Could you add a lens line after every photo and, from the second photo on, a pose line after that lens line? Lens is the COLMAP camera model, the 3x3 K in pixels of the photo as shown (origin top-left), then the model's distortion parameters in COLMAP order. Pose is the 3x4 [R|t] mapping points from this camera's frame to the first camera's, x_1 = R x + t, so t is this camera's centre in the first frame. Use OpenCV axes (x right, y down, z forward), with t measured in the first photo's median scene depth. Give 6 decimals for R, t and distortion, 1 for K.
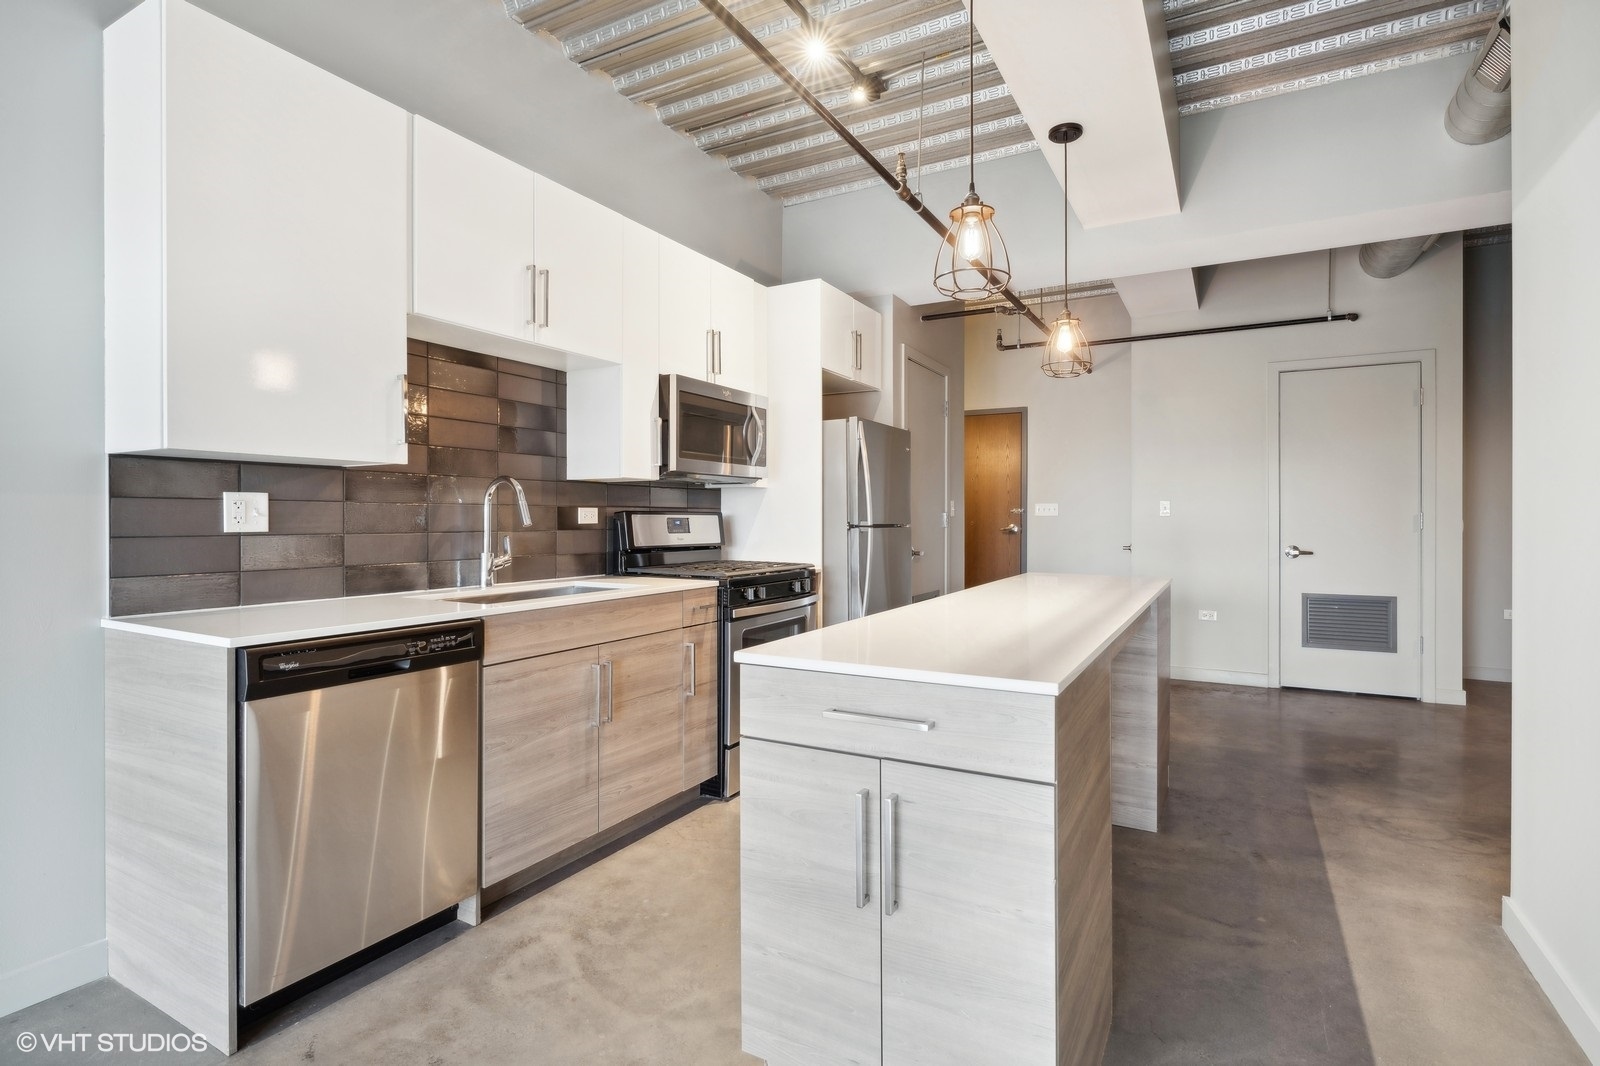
lens RADIAL K [[759.7, 0, 810.9], [0, 759.7, 522.9], [0, 0, 1]] dist [-0.000725, 0.000159]
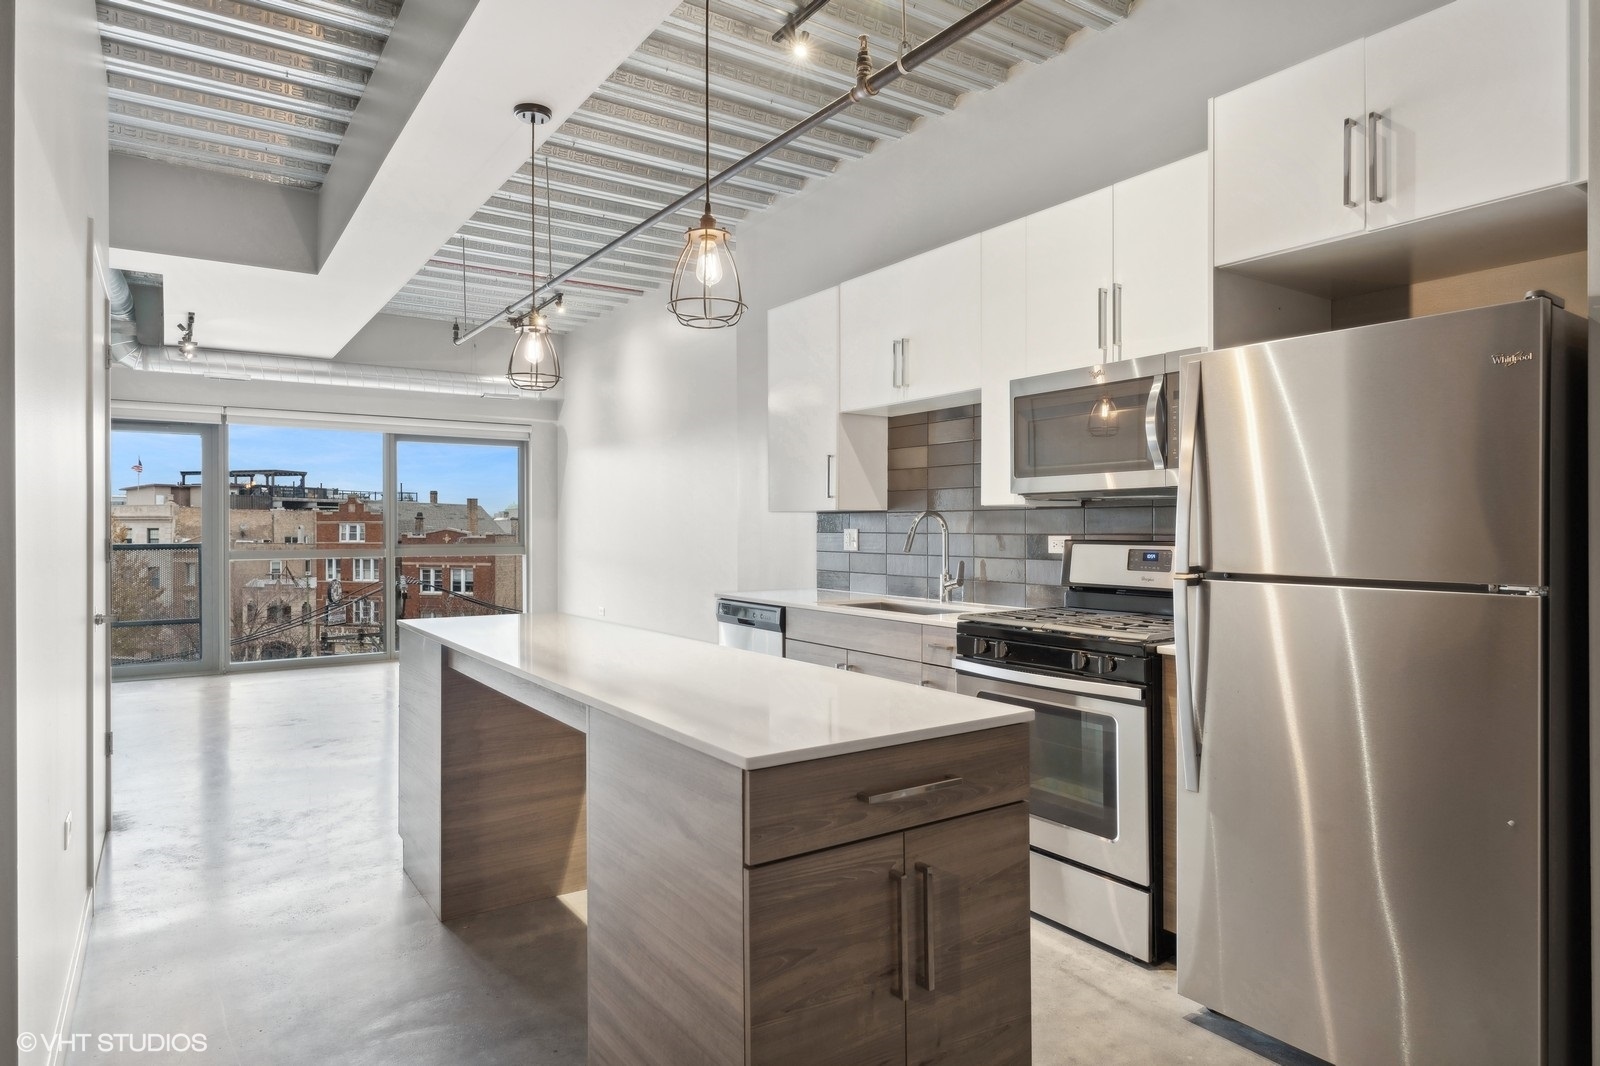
lens RADIAL K [[930.1, 0, 788.9], [0, 930.1, 532.8], [0, 0, 1]] dist [0.003568, 0.000558]
pose [[-0.455296, 0.003969, -0.890331, 0.780491], [-0.006142, 0.999952, 0.007599, -0.027644], [0.890319, 0.008928, -0.455250, 1.128778]]
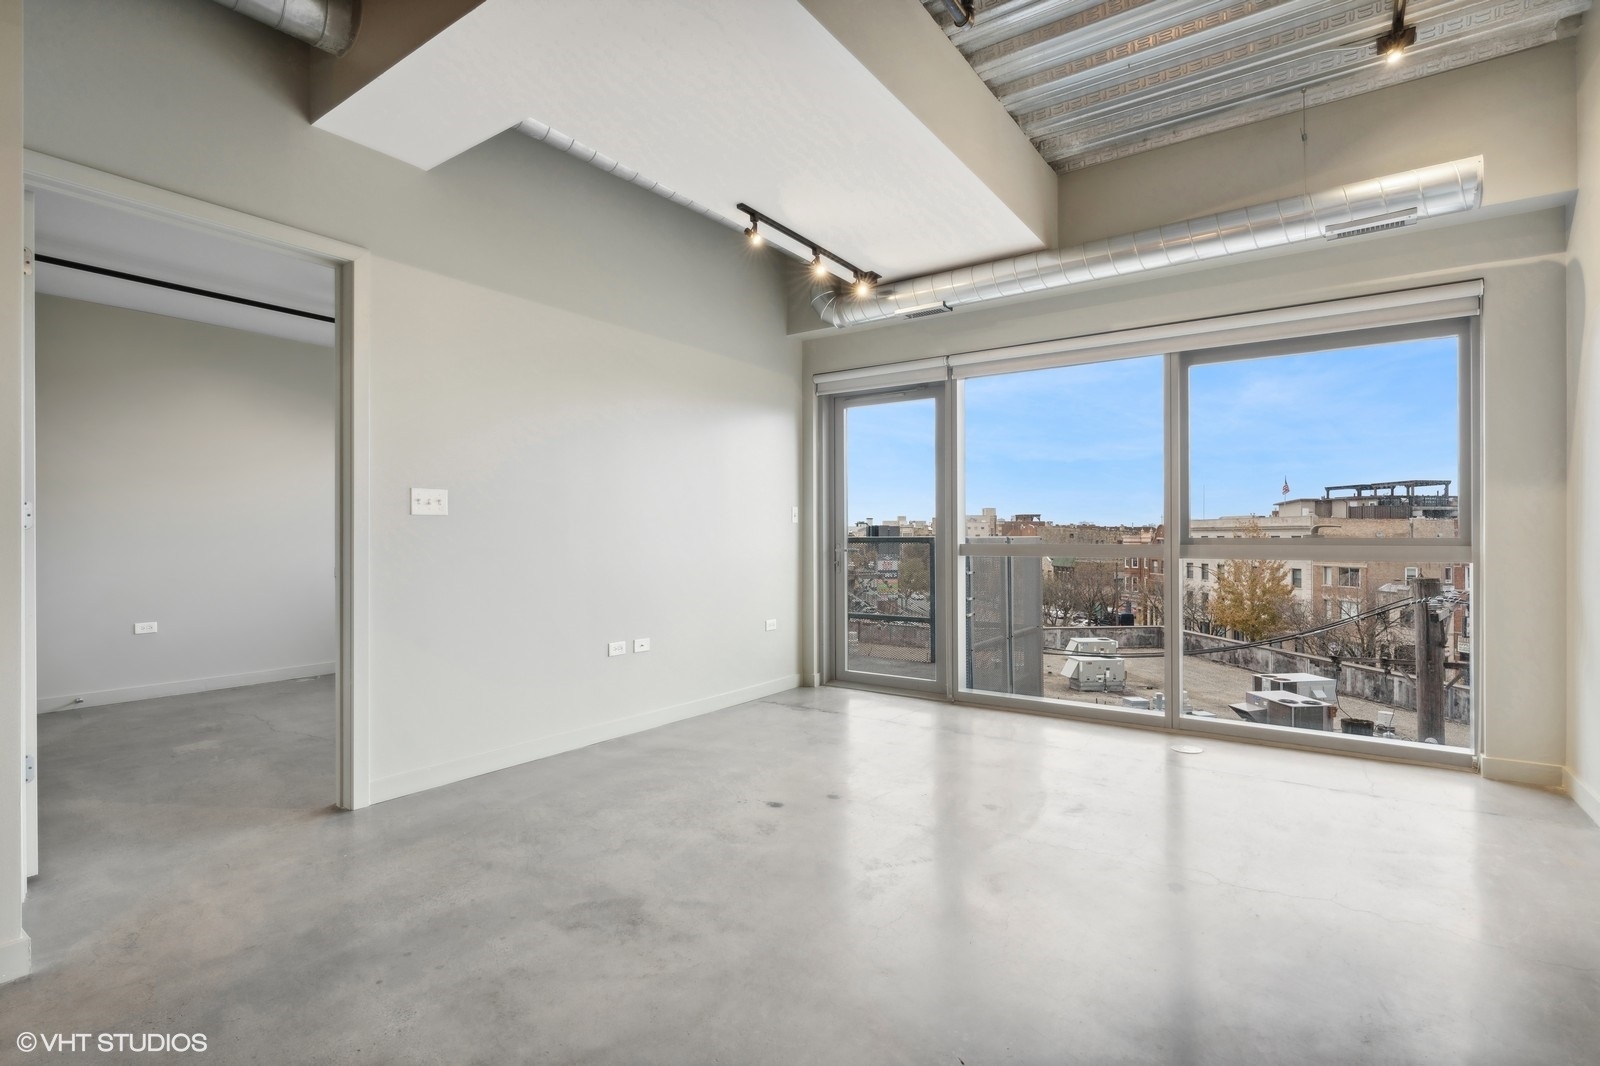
lens RADIAL K [[759.7, 0, 809.5], [0, 759.7, 536.2], [0, 0, 1]] dist [-0.000725, 0.000159]
pose [[-0.994994, -0.003646, 0.099870, -0.413925], [-0.002930, 0.999969, 0.007312, 0.015453], [-0.099894, 0.006982, -0.994974, 0.368519]]
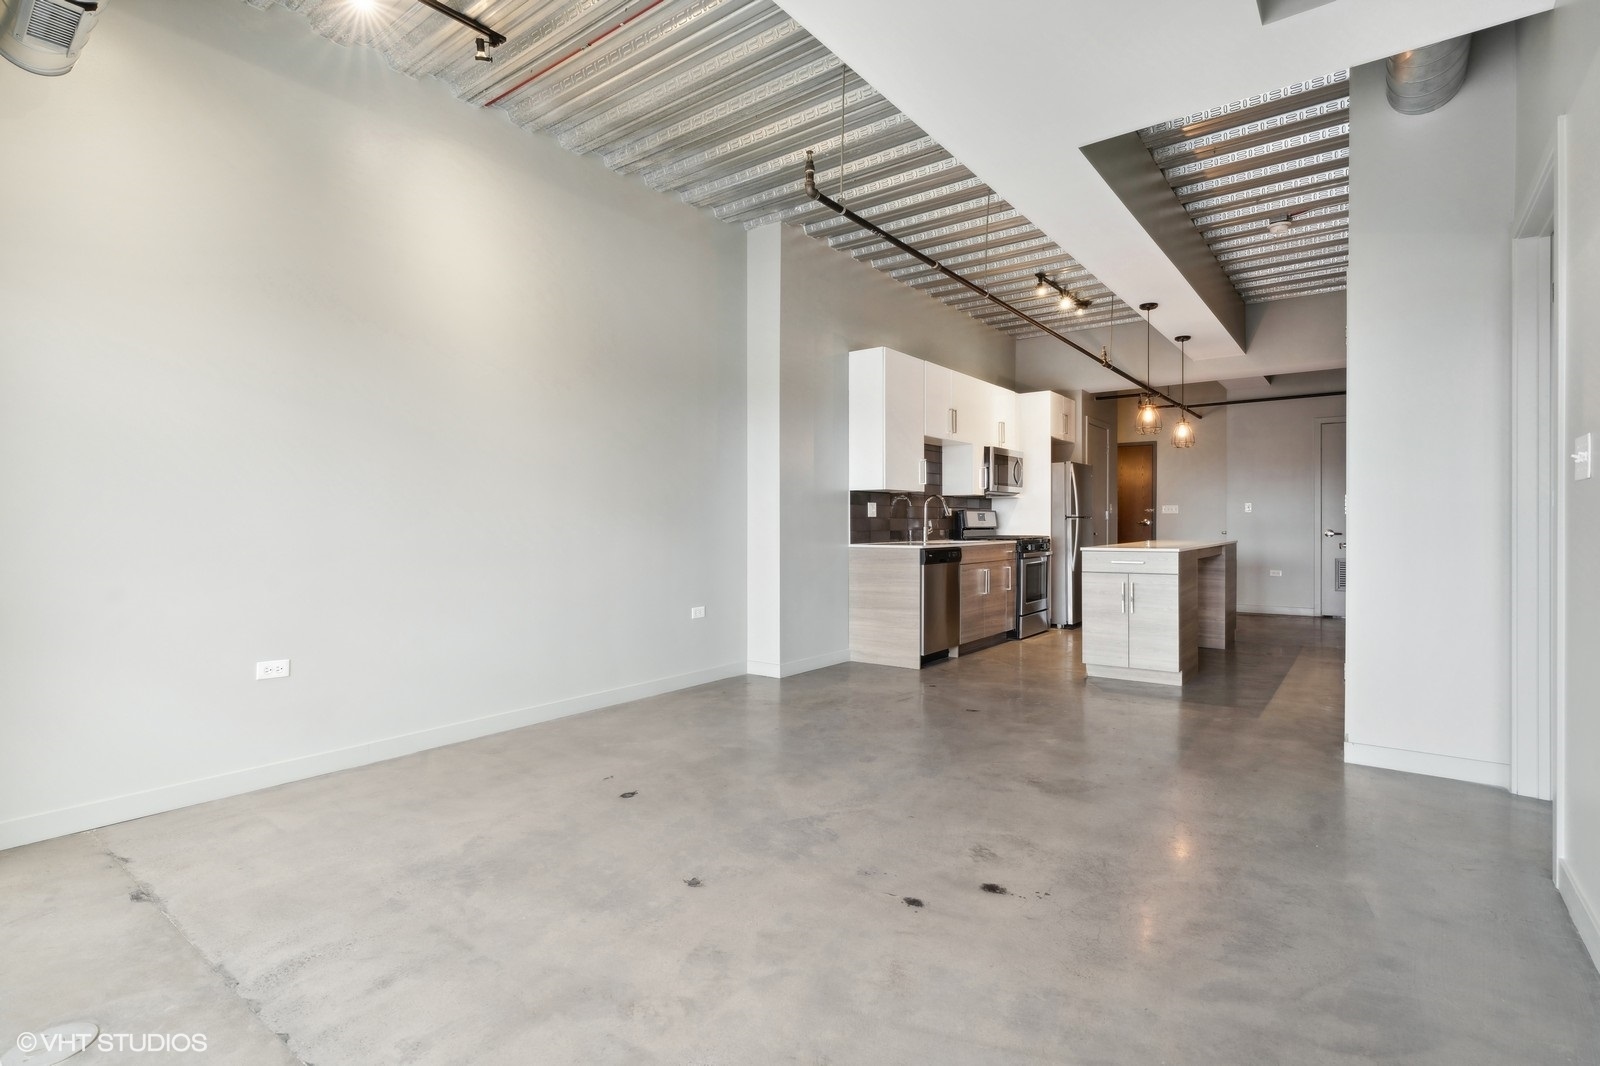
lens RADIAL K [[759.7, 0, 805.3], [0, 759.7, 532.4], [0, 0, 1]] dist [-0.000725, 0.000159]
pose [[0.989957, -0.001233, -0.141366, -0.355560], [0.002335, 0.999968, 0.007631, 0.028179], [0.141353, -0.007885, 0.989928, -1.086487]]
